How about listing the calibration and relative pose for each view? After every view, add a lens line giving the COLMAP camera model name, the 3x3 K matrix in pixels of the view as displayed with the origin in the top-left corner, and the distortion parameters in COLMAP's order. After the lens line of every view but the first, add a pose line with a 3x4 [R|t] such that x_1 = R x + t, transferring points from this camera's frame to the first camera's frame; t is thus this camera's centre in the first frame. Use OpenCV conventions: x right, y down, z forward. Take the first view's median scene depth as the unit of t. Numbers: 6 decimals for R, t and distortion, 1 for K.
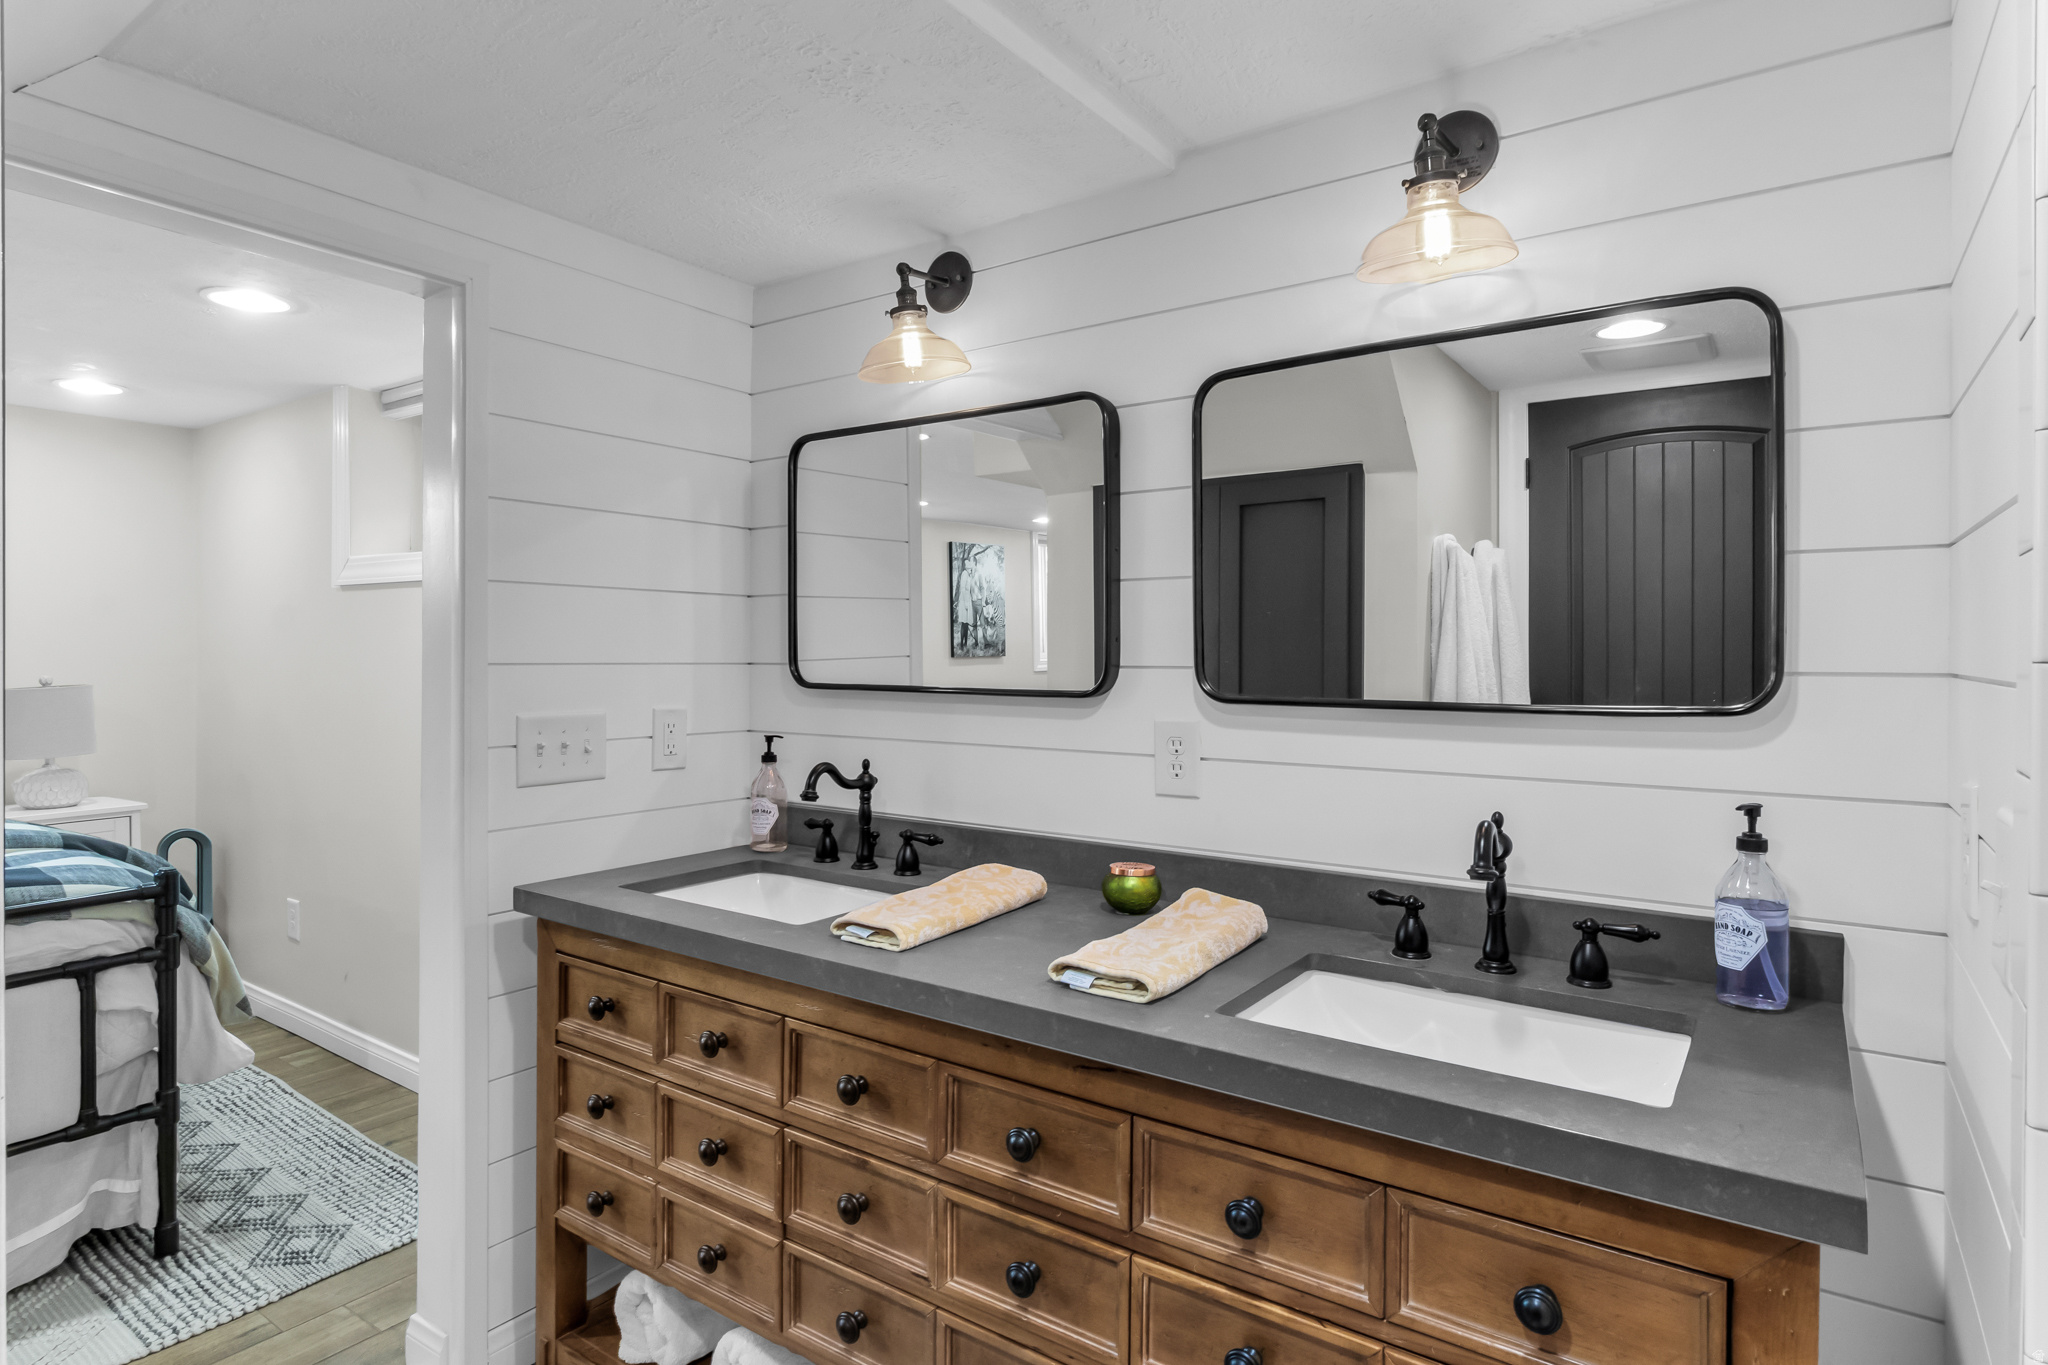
lens RADIAL K [[1105.1, 0, 995.8], [0, 1105.1, 639.9], [0, 0, 1]] dist [0.002368, 0.000089]
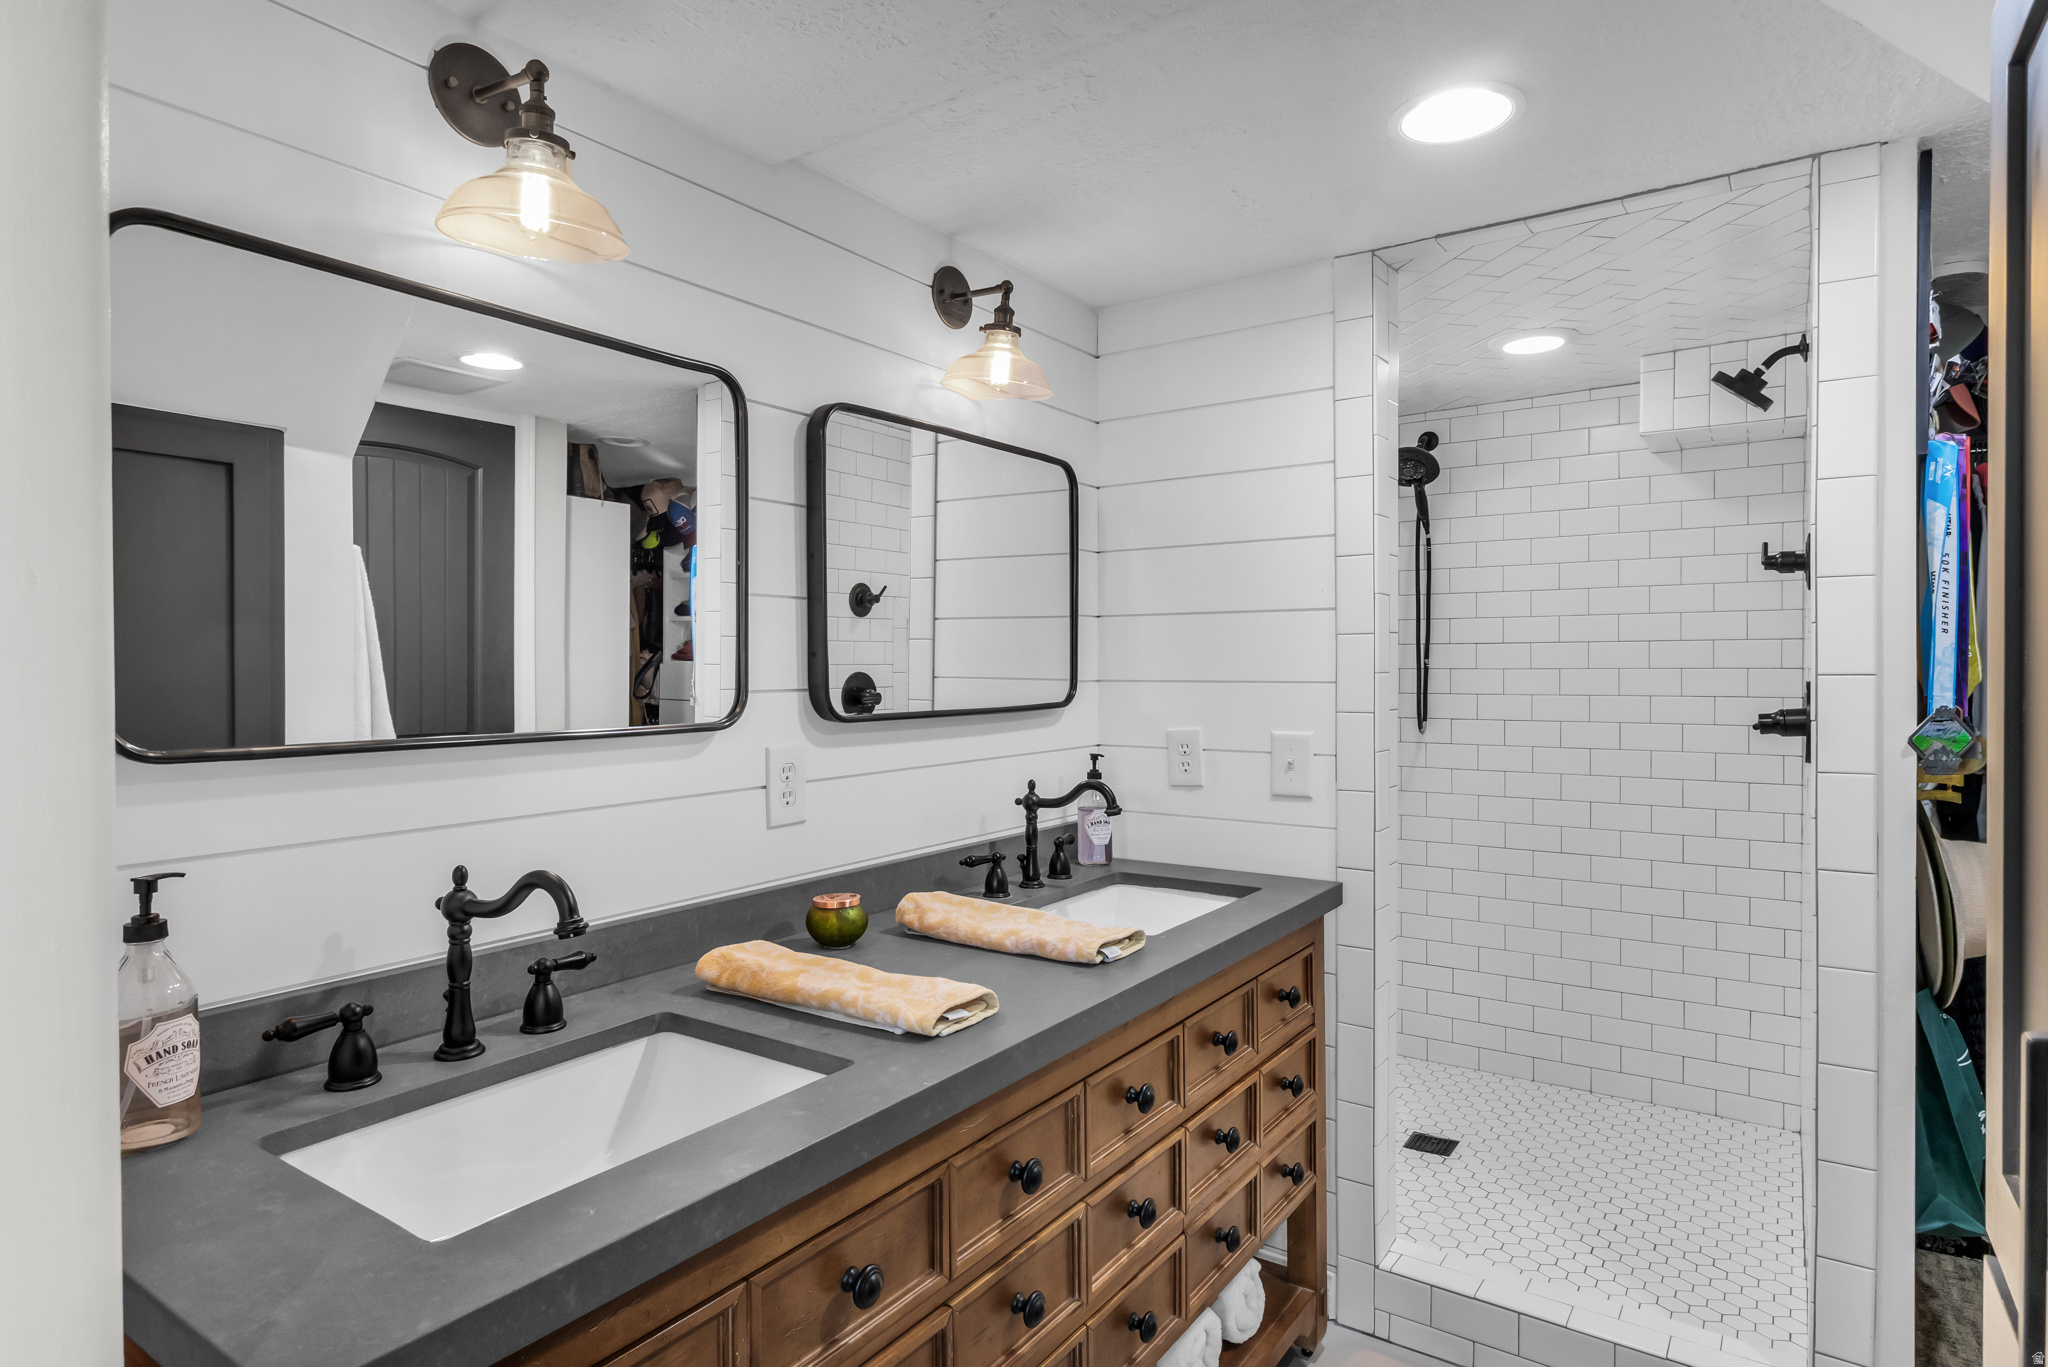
lens RADIAL K [[1110.4, 0, 1022.8], [0, 1110.4, 676.9], [0, 0, 1]] dist [-0.004462, 0.000110]
pose [[-0.023180, -0.003063, 0.999727, -0.789218], [0.010222, 0.999942, 0.003301, 0.011783], [-0.999679, 0.010296, -0.023147, 0.810854]]
